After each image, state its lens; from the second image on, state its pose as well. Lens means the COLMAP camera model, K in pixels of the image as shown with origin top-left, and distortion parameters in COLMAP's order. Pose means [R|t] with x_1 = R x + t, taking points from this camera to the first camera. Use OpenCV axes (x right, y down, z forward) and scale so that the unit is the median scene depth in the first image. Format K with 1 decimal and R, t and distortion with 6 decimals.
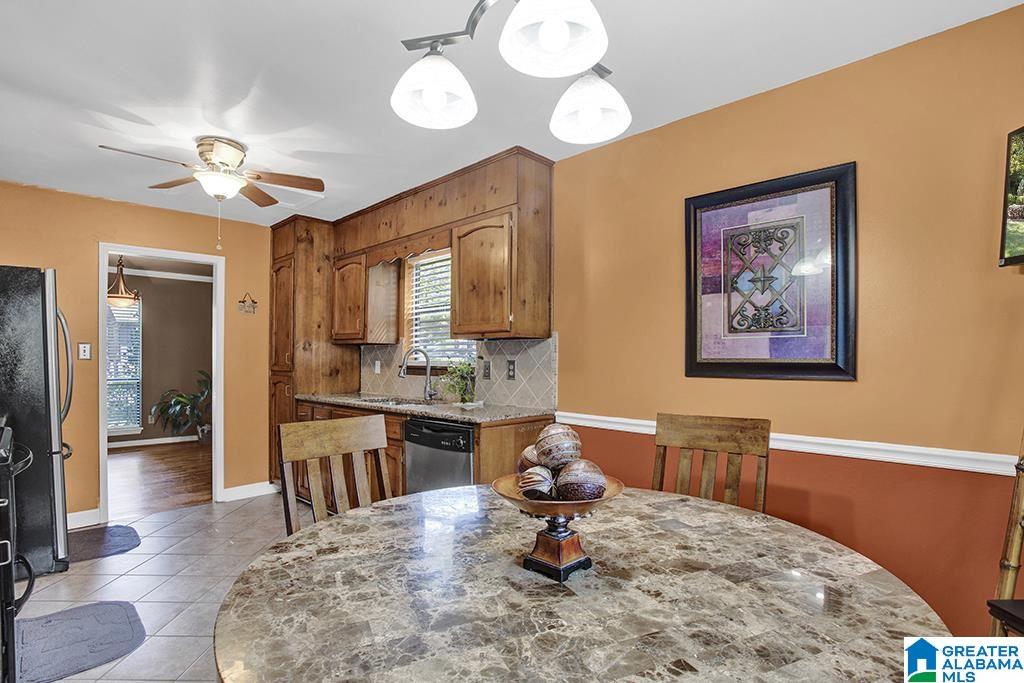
lens RADIAL K [[513.1, 0, 511.7], [0, 513.1, 368.6], [0, 0, 1]] dist [0.001875, 0.000373]
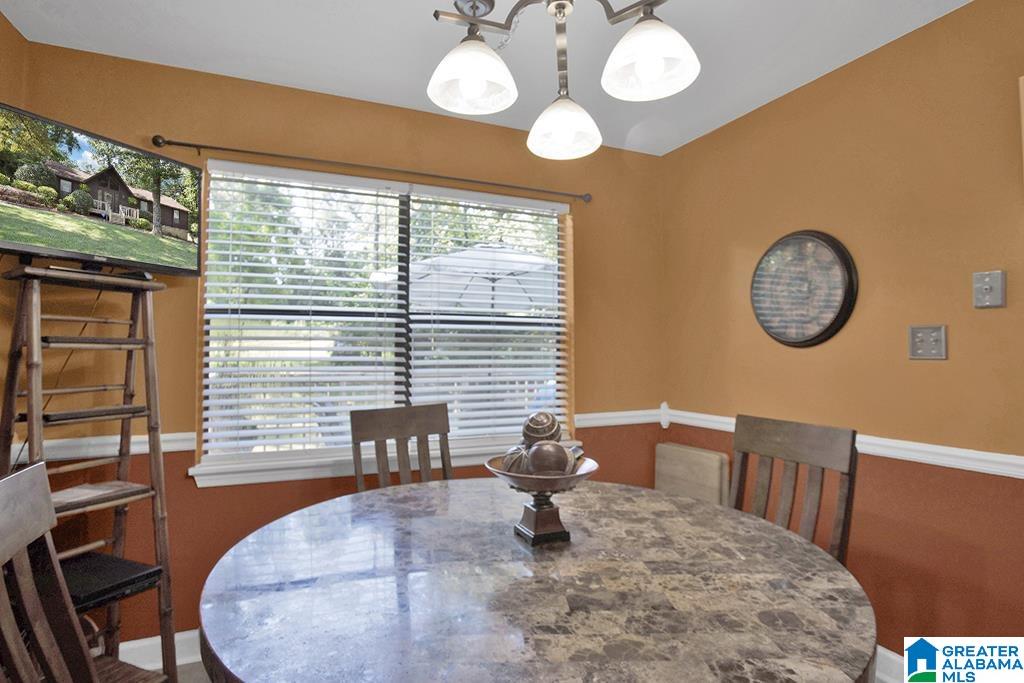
lens RADIAL K [[541.1, 0, 512.0], [0, 541.1, 341.5], [0, 0, 1]] dist [-0.000449, -0.000008]
pose [[-0.931937, 0.005439, 0.362578, -0.270711], [0.002493, 0.999960, -0.008593, -0.037659], [-0.362610, -0.007104, -0.931914, 2.000602]]
